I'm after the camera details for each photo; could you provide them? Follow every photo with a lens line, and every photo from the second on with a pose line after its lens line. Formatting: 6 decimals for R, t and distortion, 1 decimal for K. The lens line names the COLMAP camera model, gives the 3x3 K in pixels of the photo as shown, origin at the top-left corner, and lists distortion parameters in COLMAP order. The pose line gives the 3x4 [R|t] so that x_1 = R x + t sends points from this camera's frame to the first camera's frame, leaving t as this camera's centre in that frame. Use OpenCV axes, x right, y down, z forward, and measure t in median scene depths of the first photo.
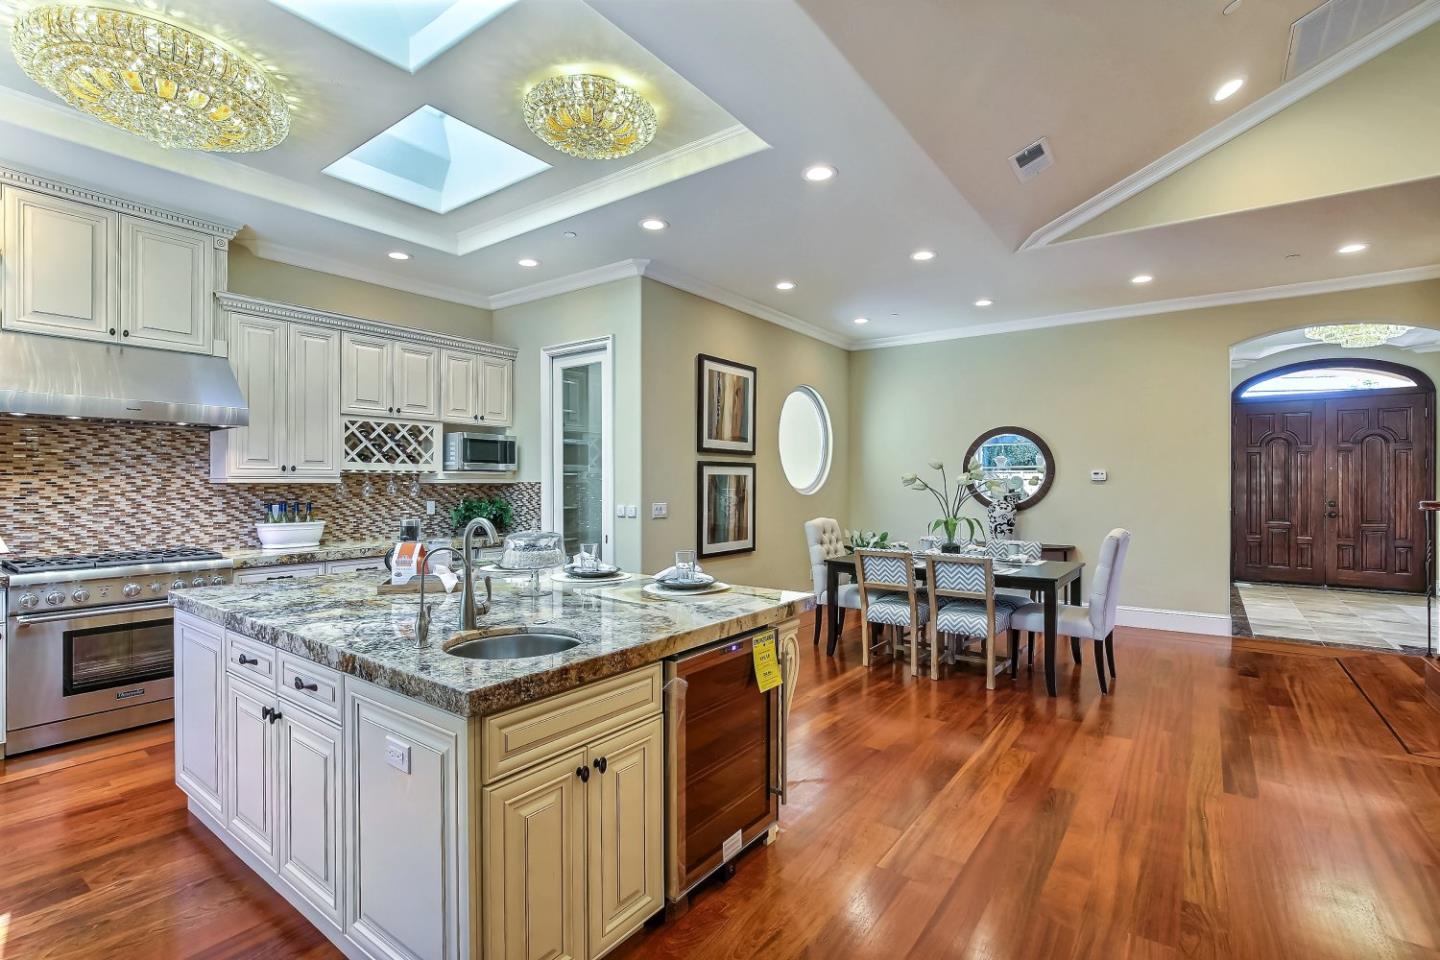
lens RADIAL K [[659.7, 0, 720.0], [0, 659.7, 480.0], [0, 0, 1]] dist [-0.000196, 0.001146]
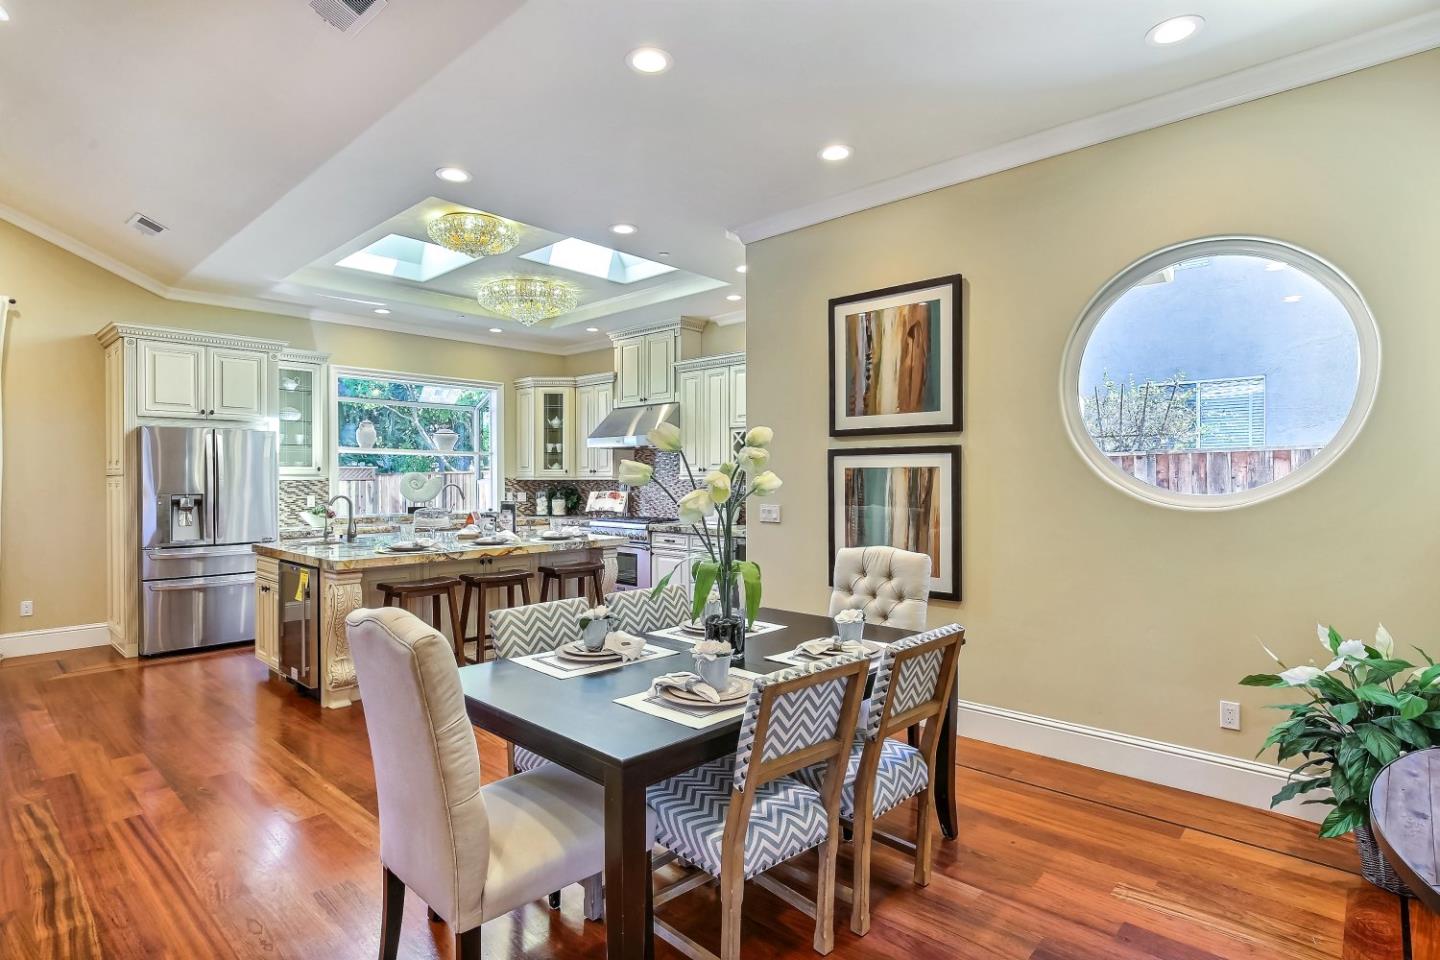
lens RADIAL K [[705.0, 0, 717.3], [0, 705.0, 485.7], [0, 0, 1]] dist [-0.004748, 0.000230]
pose [[-0.074020, 0.007696, -0.997227, 0.526729], [-0.001127, 0.999969, 0.007801, 0.003387], [0.997256, 0.001701, -0.074009, 0.663130]]
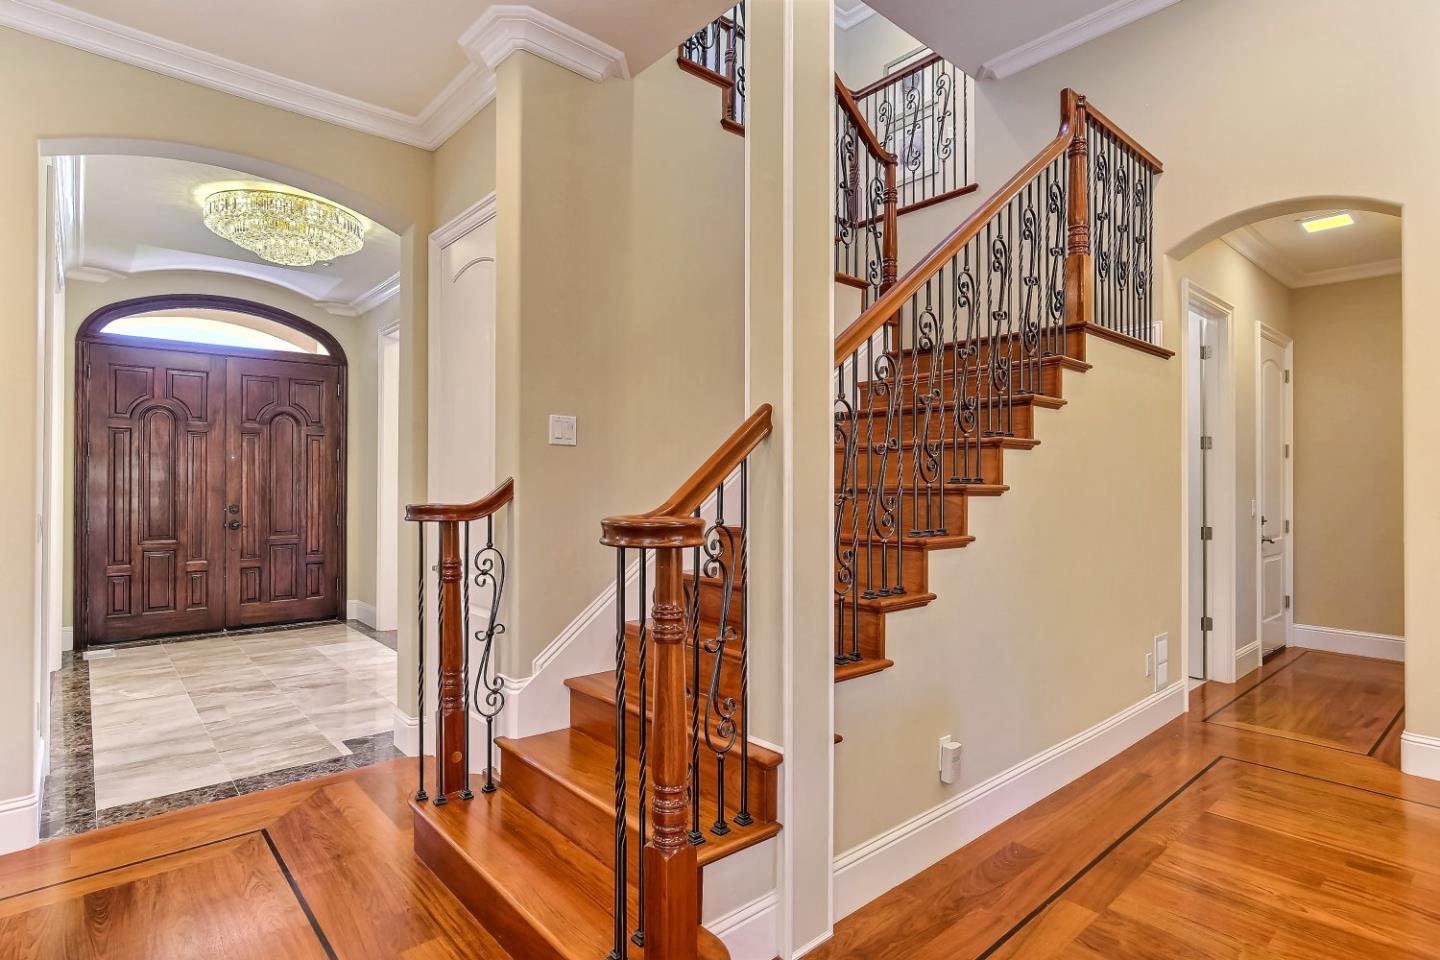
lens RADIAL K [[740.4, 0, 720.0], [0, 740.4, 480.0], [0, 0, 1]] dist [-0.004955, 0.008887]
pose [[0.223677, 0.005384, 0.974648, 0.303895], [-0.000380, 0.999985, -0.005437, 0.009939], [-0.974663, 0.000846, 0.223676, 0.351465]]
